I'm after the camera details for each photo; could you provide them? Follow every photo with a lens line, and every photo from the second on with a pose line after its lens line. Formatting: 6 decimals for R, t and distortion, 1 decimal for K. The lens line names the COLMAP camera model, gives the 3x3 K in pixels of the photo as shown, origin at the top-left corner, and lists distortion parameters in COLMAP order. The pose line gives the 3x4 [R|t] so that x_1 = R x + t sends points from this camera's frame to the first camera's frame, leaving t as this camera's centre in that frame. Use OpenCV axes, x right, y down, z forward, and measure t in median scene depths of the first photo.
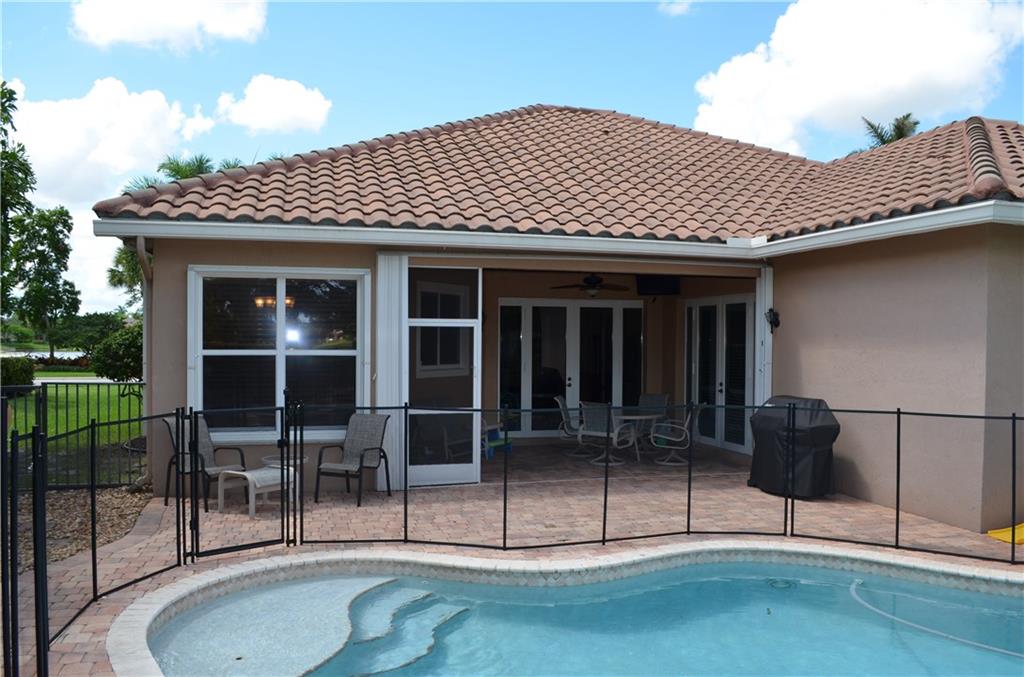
lens RADIAL K [[807.8, 0, 512.0], [0, 807.8, 338.5], [0, 0, 1]] dist [-0.079270, 0.006455]
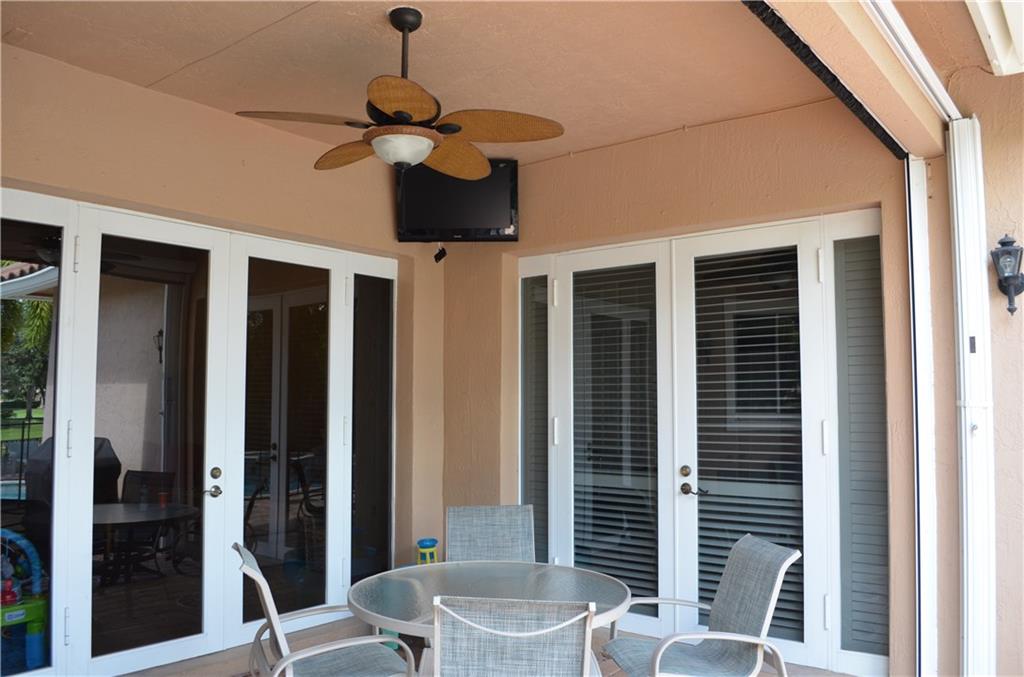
lens RADIAL K [[807.8, 0, 512.0], [0, 807.8, 338.5], [0, 0, 1]] dist [-0.079270, 0.006455]
pose [[0.807643, 0.039475, 0.588349, -0.030861], [0.002946, 0.997474, -0.070969, 0.027425], [-0.589664, 0.059051, 0.805487, 0.931832]]
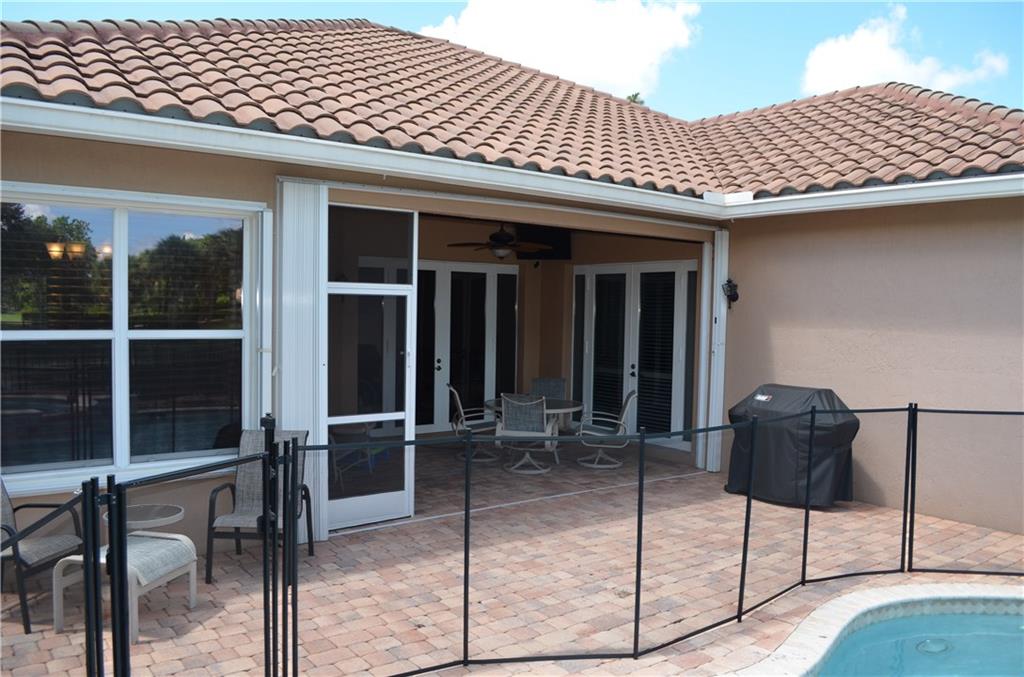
lens RADIAL K [[807.8, 0, 512.0], [0, 807.8, 338.5], [0, 0, 1]] dist [-0.079270, 0.006455]
pose [[0.926650, -0.003069, 0.375913, -0.225390], [-0.012697, 0.999141, 0.039456, -0.006113], [-0.375711, -0.041335, 0.925815, 0.321785]]
